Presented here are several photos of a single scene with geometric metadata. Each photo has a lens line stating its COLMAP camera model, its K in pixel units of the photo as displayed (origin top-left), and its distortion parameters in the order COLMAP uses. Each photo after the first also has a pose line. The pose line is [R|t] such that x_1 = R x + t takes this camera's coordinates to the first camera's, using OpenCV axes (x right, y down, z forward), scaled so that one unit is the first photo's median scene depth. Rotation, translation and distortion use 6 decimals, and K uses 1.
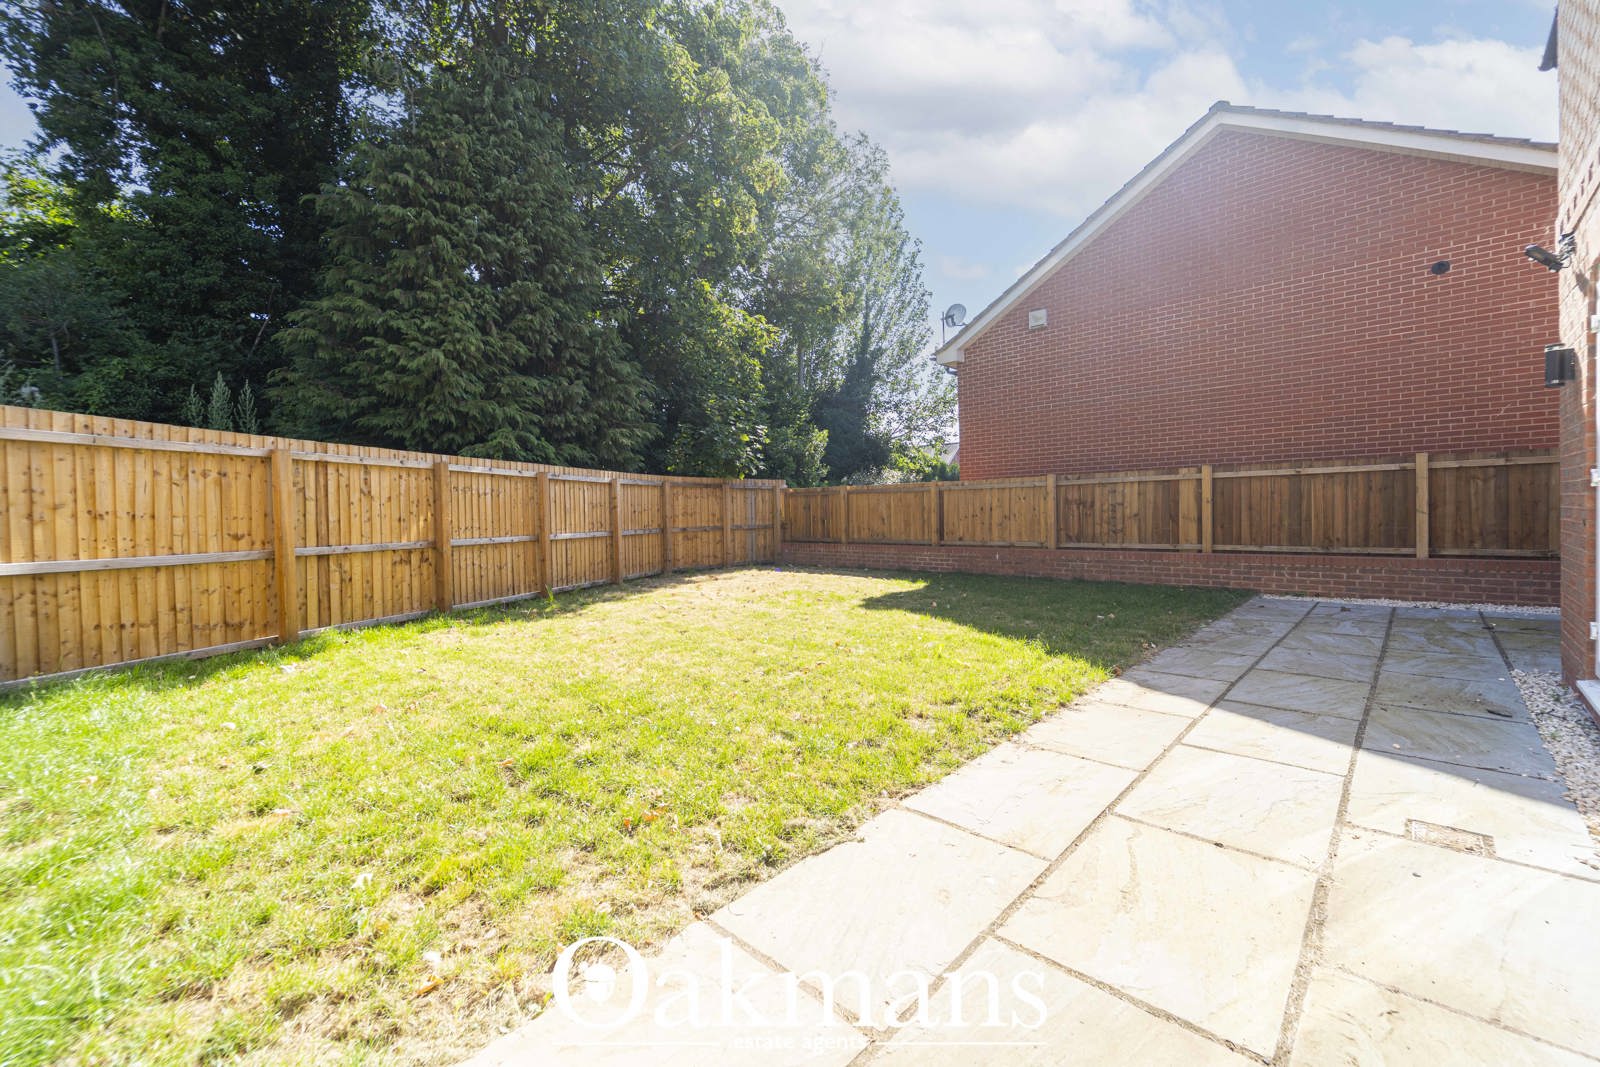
lens RADIAL K [[658.7, 0, 791.3], [0, 658.7, 525.2], [0, 0, 1]] dist [0.005379, -0.003620]
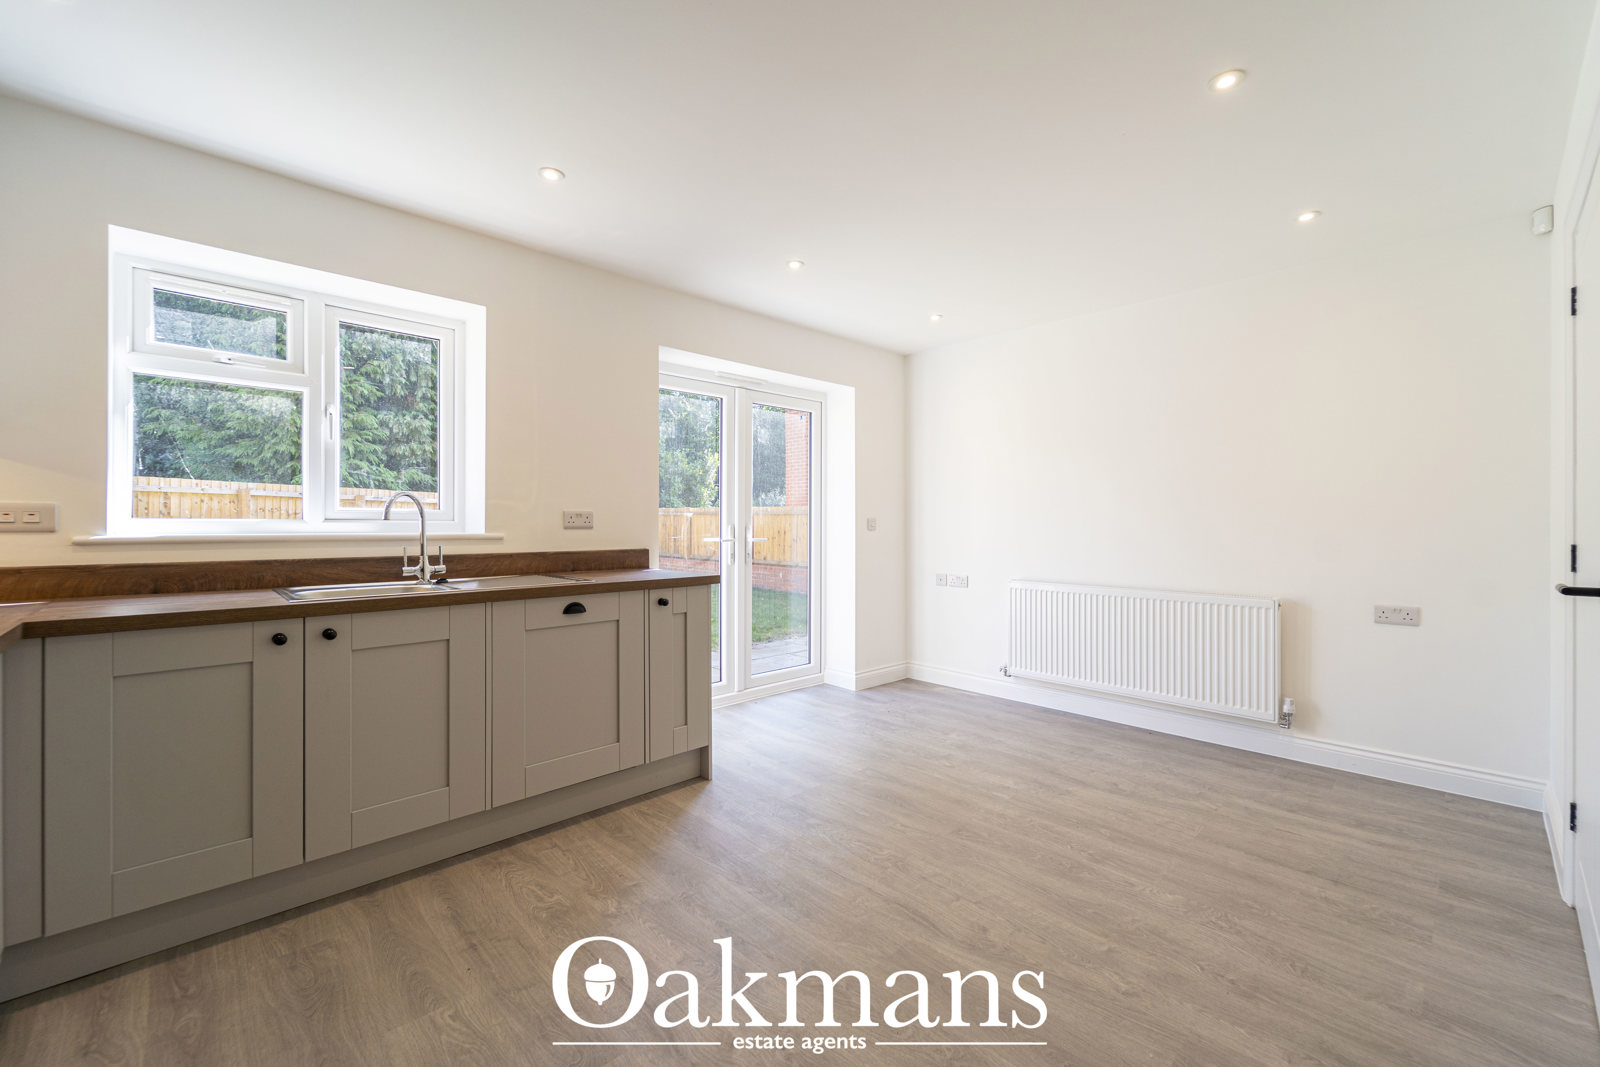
lens RADIAL K [[652.1, 0, 797.6], [0, 652.1, 525.5], [0, 0, 1]] dist [-0.000153, -0.000519]
pose [[0.998225, 0.026311, -0.053429, 0.623062], [-0.026877, 0.999590, -0.009905, -0.044501], [0.053146, 0.011324, 0.998523, -0.193190]]
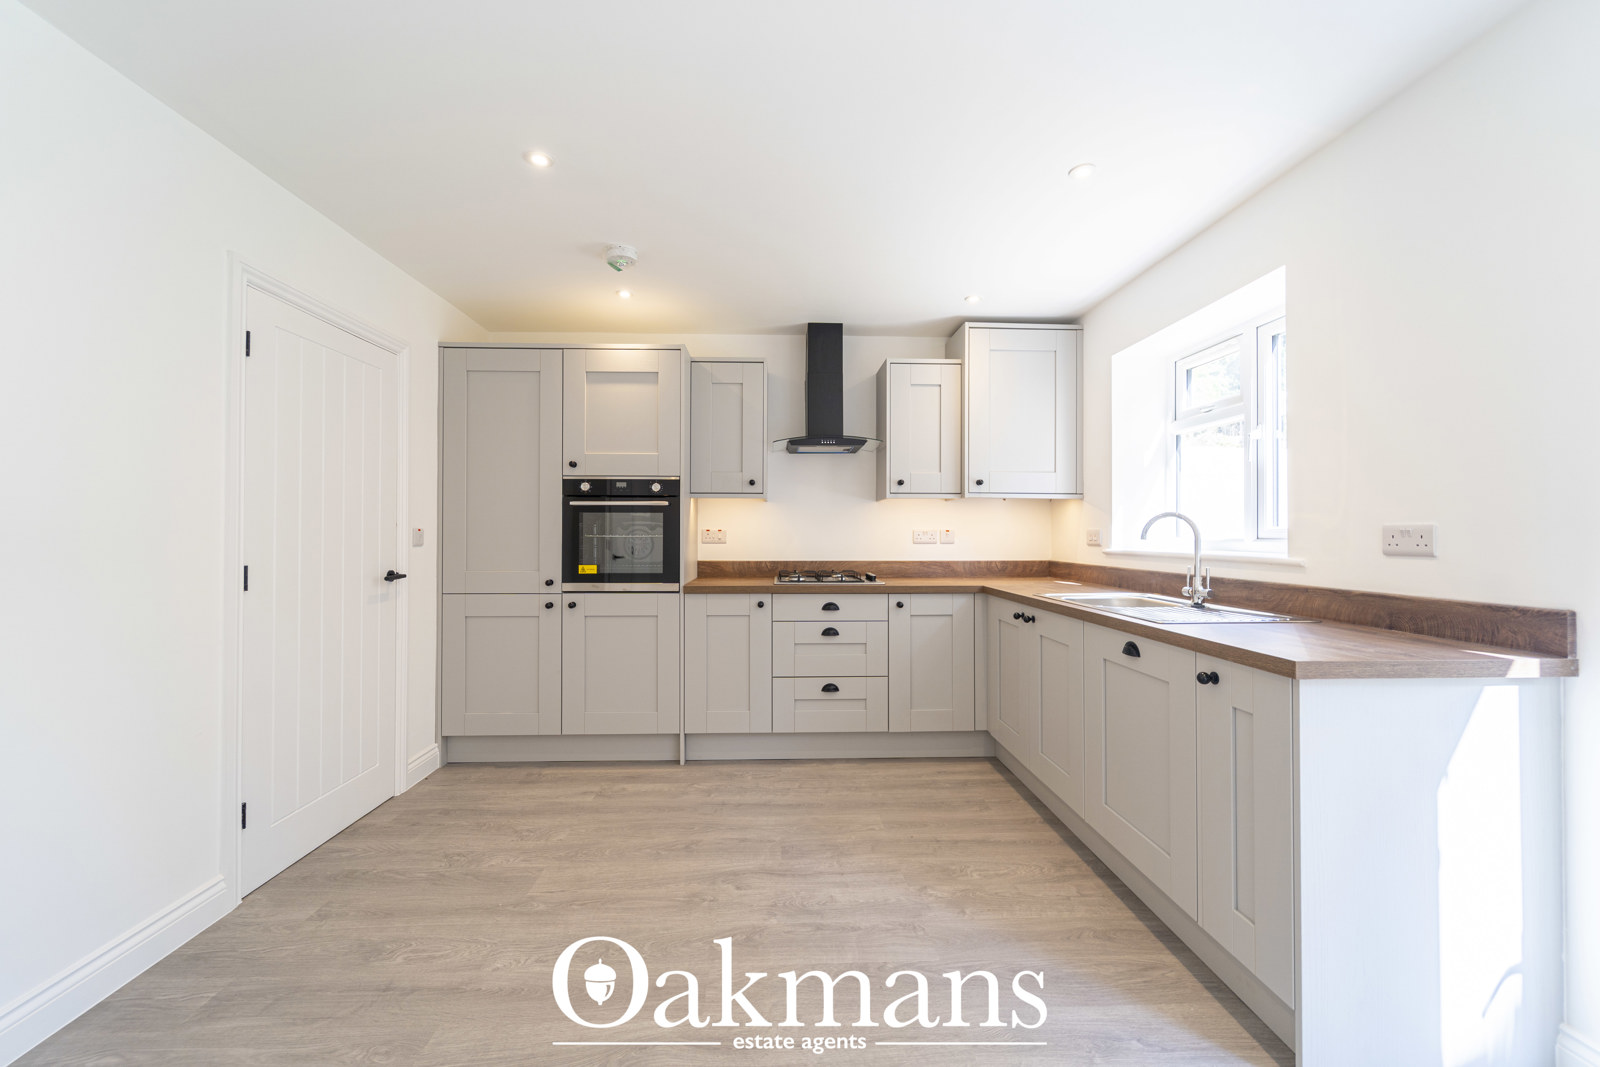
lens RADIAL K [[658.7, 0, 791.3], [0, 658.7, 525.2], [0, 0, 1]] dist [0.005379, -0.003620]
pose [[-0.712459, 0.016889, -0.701511, 0.809964], [0.009143, 0.999849, 0.014785, -0.061630], [0.701654, 0.004120, -0.712506, 0.288359]]
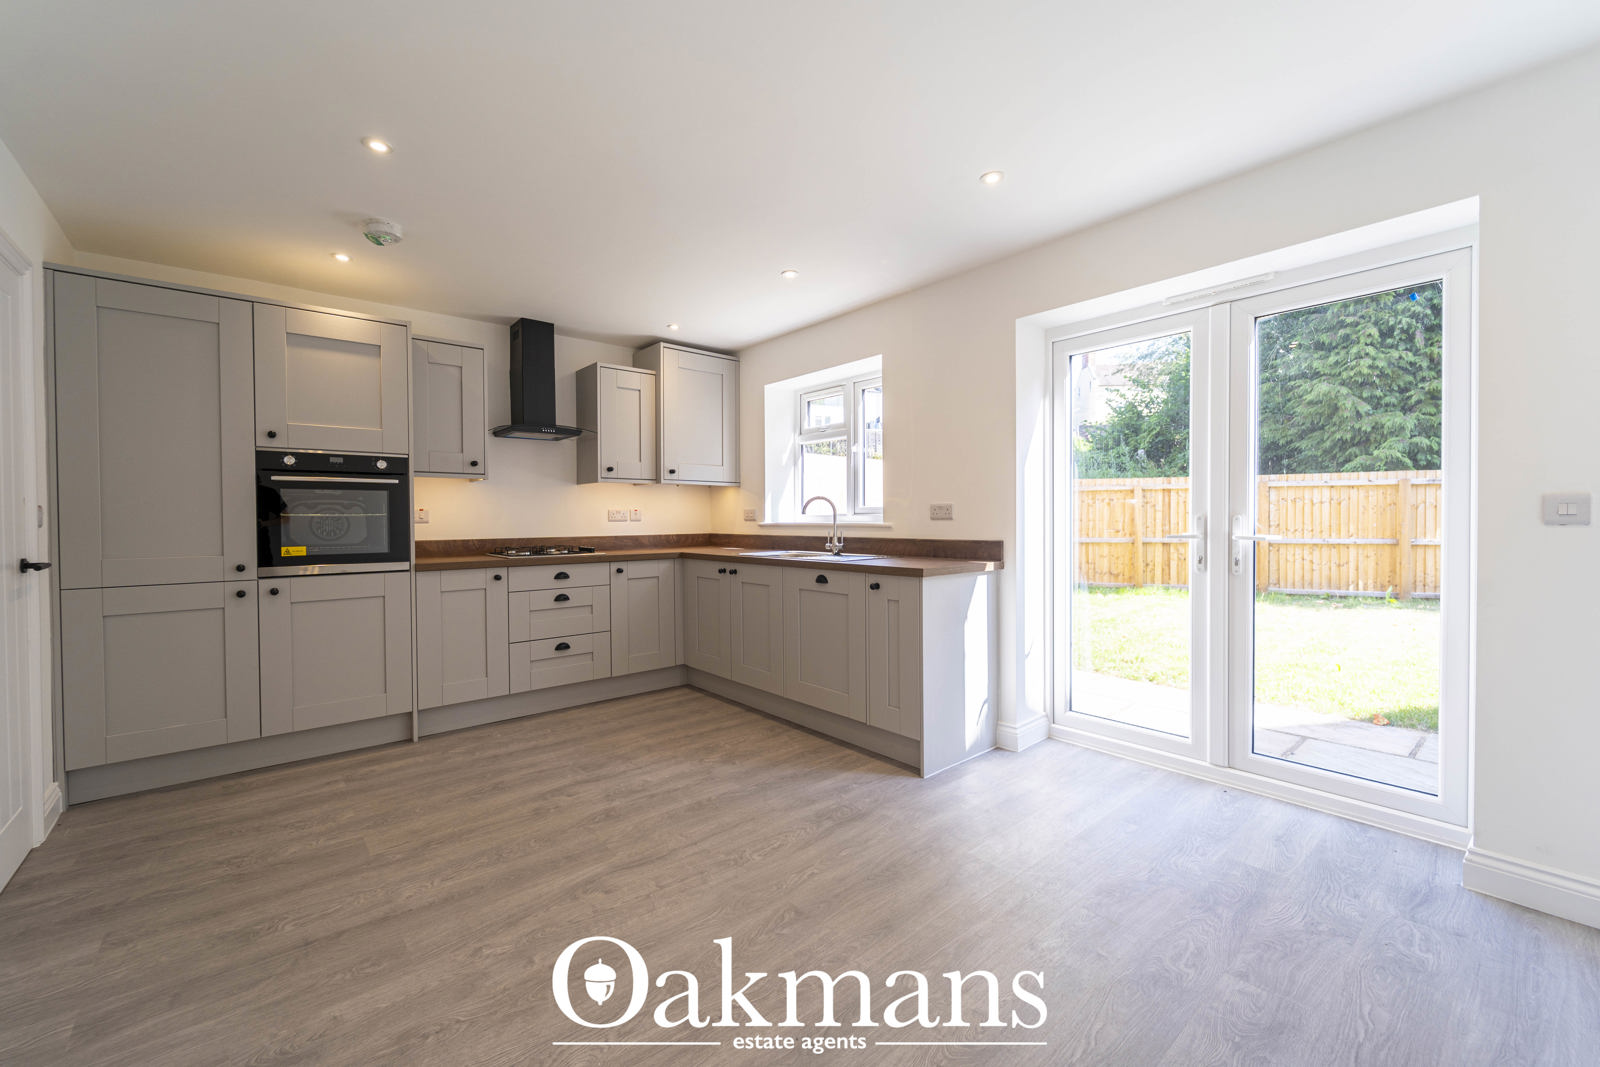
lens RADIAL K [[652.1, 0, 797.6], [0, 652.1, 525.5], [0, 0, 1]] dist [-0.000153, -0.000519]
pose [[-0.121660, 0.038879, -0.991810, 0.980393], [-0.002220, 0.999219, 0.039442, -0.058437], [0.992569, 0.007000, -0.121479, 0.221256]]
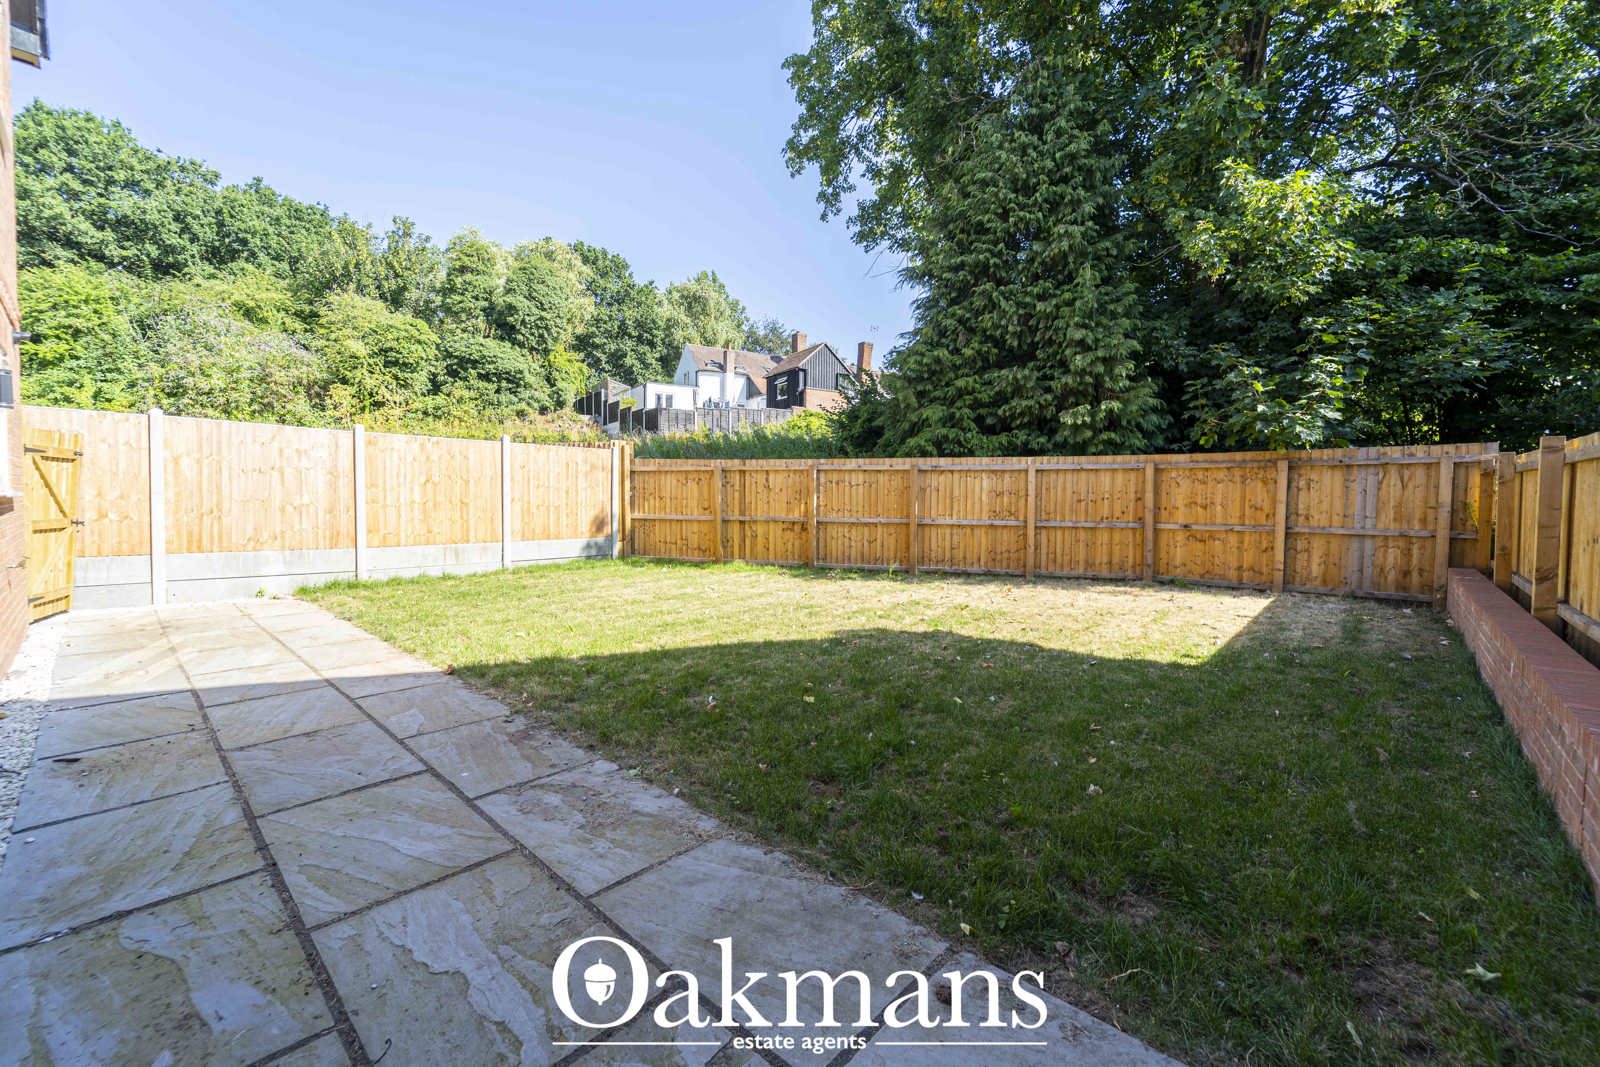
lens RADIAL K [[658.7, 0, 791.3], [0, 658.7, 525.2], [0, 0, 1]] dist [0.005379, -0.003620]
pose [[0.009118, 0.067579, -0.997672, 1.011414], [-0.021923, 0.997487, 0.067366, -0.061971], [0.999718, 0.021258, 0.010576, 0.996193]]
